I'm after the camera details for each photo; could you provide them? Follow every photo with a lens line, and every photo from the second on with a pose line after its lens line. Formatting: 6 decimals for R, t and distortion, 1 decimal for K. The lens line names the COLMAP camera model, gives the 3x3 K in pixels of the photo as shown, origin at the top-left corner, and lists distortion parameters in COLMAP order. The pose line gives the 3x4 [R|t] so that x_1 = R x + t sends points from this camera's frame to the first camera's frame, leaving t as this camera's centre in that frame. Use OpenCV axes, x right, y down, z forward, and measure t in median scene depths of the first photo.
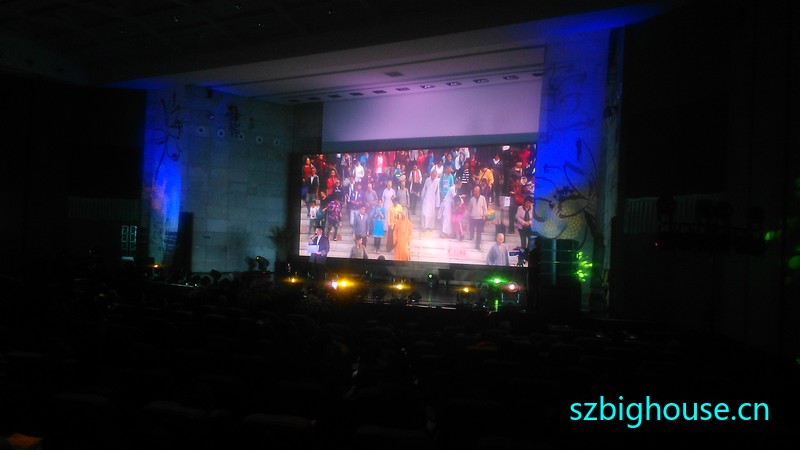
lens RADIAL K [[651.2, 0, 401.6], [0, 651.2, 228.6], [0, 0, 1]] dist [0.105098, -0.153209]
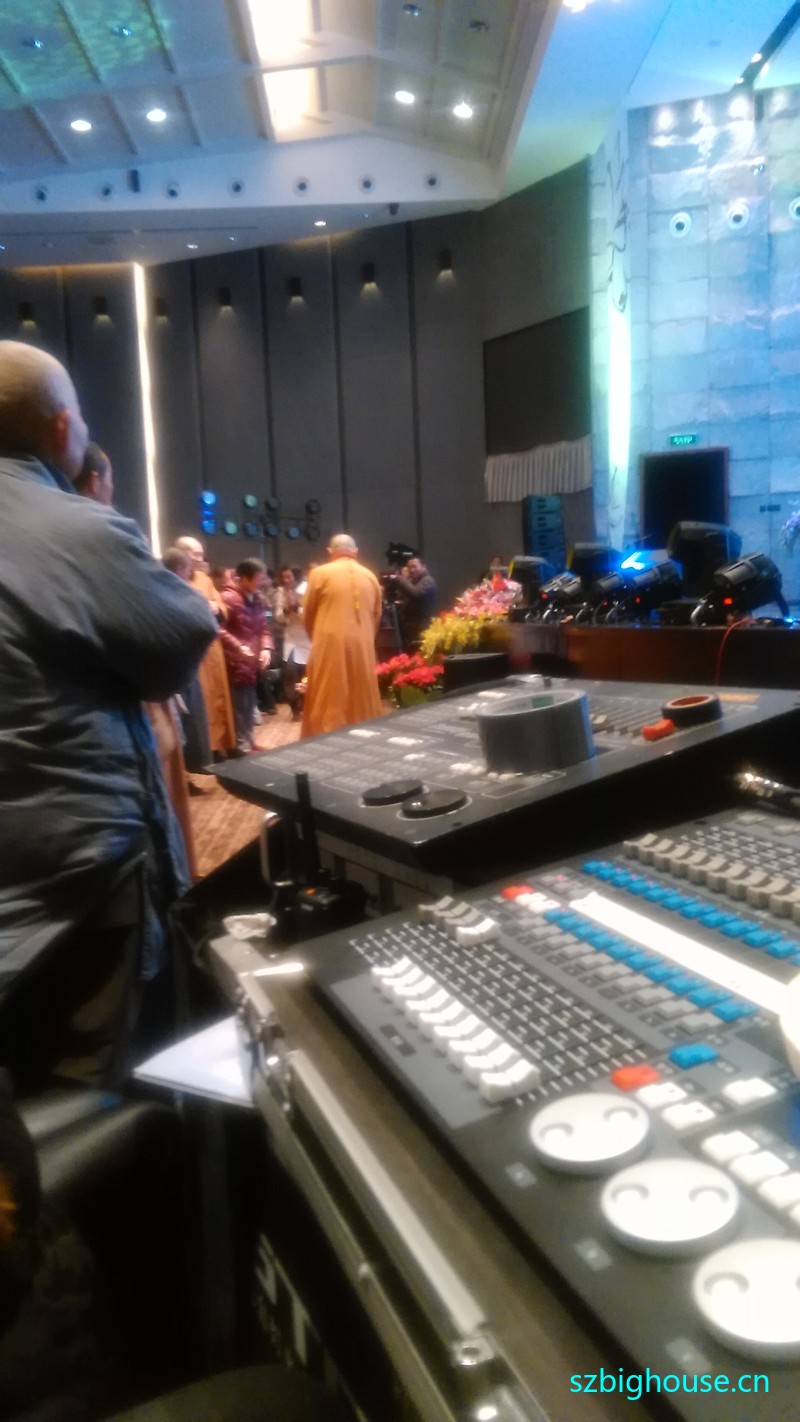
lens RADIAL K [[1152.2, 0, 379.5], [0, 1152.2, 713.4], [0, 0, 1]] dist [0.100533, -0.135697]
pose [[0.528420, 0.011945, -0.848899, 0.146556], [0.079771, 0.994779, 0.063653, 0.067697], [0.845227, -0.101353, 0.524708, 0.440969]]
